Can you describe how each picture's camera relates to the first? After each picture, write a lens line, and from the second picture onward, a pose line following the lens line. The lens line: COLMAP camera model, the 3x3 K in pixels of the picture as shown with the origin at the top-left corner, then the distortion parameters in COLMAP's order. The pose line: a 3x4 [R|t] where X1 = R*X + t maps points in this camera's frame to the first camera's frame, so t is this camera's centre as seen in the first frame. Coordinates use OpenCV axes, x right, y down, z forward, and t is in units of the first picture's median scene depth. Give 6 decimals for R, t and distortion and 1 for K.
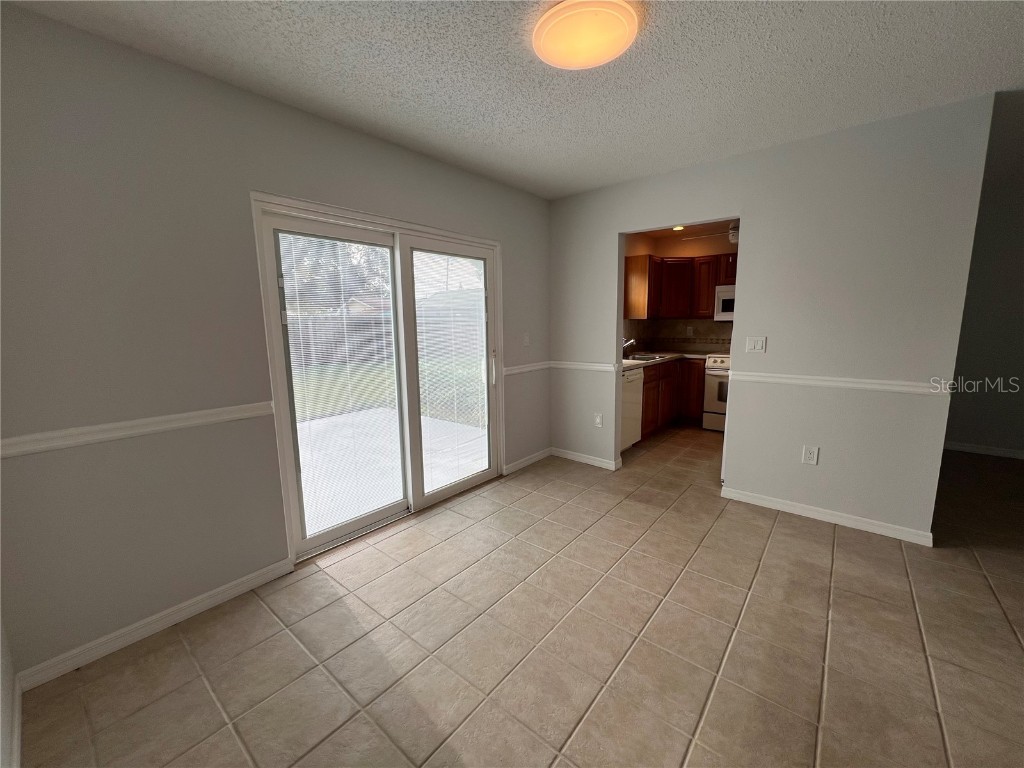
lens RADIAL K [[410.1, 0, 510.7], [0, 410.1, 382.1], [0, 0, 1]] dist [-0.001699, 0.000702]
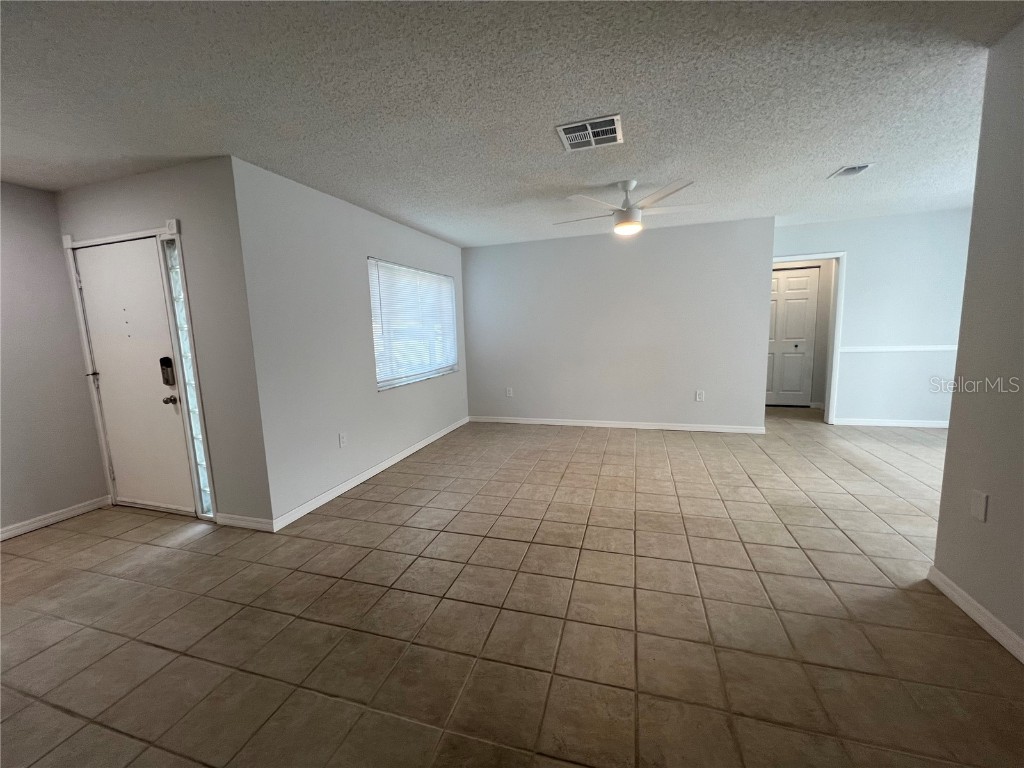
lens RADIAL K [[409.7, 0, 505.2], [0, 409.7, 383.7], [0, 0, 1]] dist [-0.002712, 0.000163]
pose [[-0.925355, 0.100239, -0.365609, 2.467378], [-0.004076, 0.961723, 0.273993, -0.263642], [0.379080, 0.255032, -0.889527, 1.536234]]
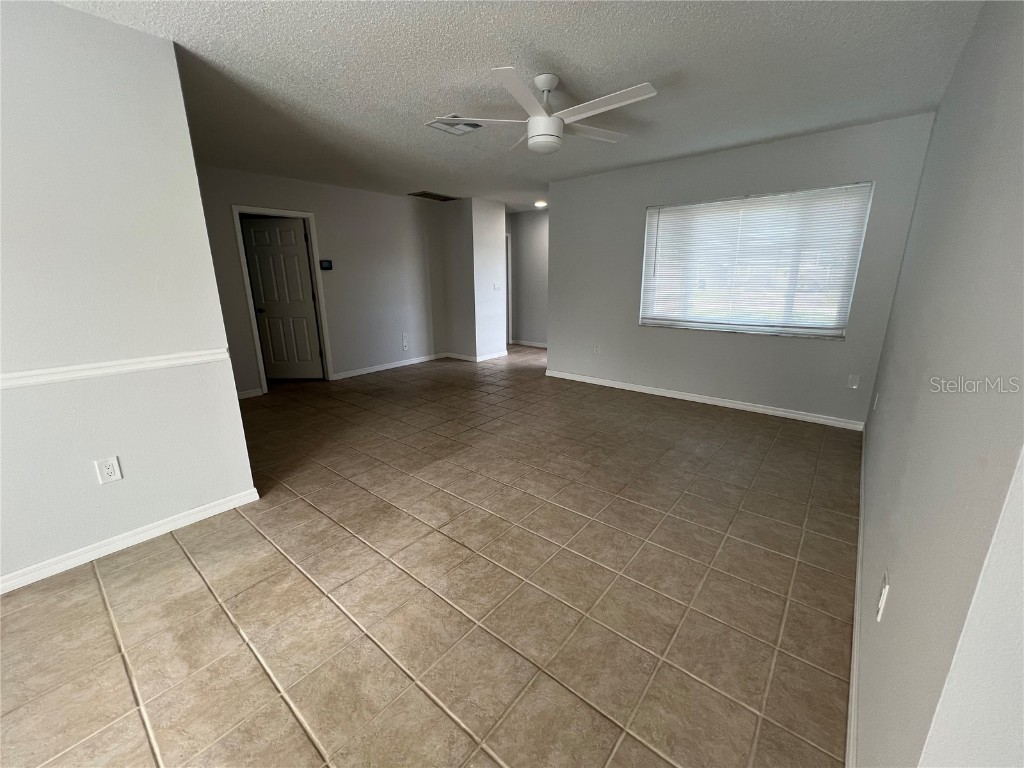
lens RADIAL K [[410.1, 0, 508.7], [0, 410.1, 382.0], [0, 0, 1]] dist [-0.001699, 0.000702]
pose [[0.004939, -0.235117, 0.971955, 0.071065], [0.156151, 0.960224, 0.231486, -0.043287], [-0.987721, 0.150629, 0.041456, 0.308029]]
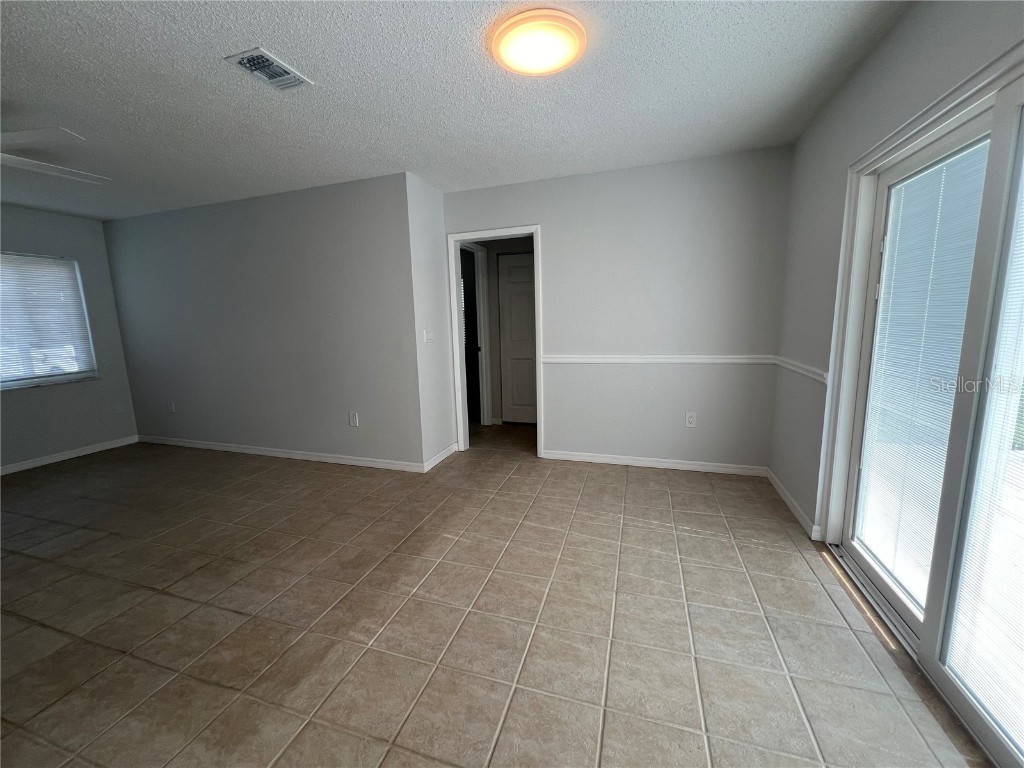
lens RADIAL K [[409.7, 0, 509.5], [0, 409.7, 383.1], [0, 0, 1]] dist [-0.002712, 0.000163]
pose [[-0.927985, 0.099426, -0.359109, 0.551874], [-0.012458, 0.954926, 0.296581, -0.231725], [0.372410, 0.279696, -0.884918, 1.646410]]
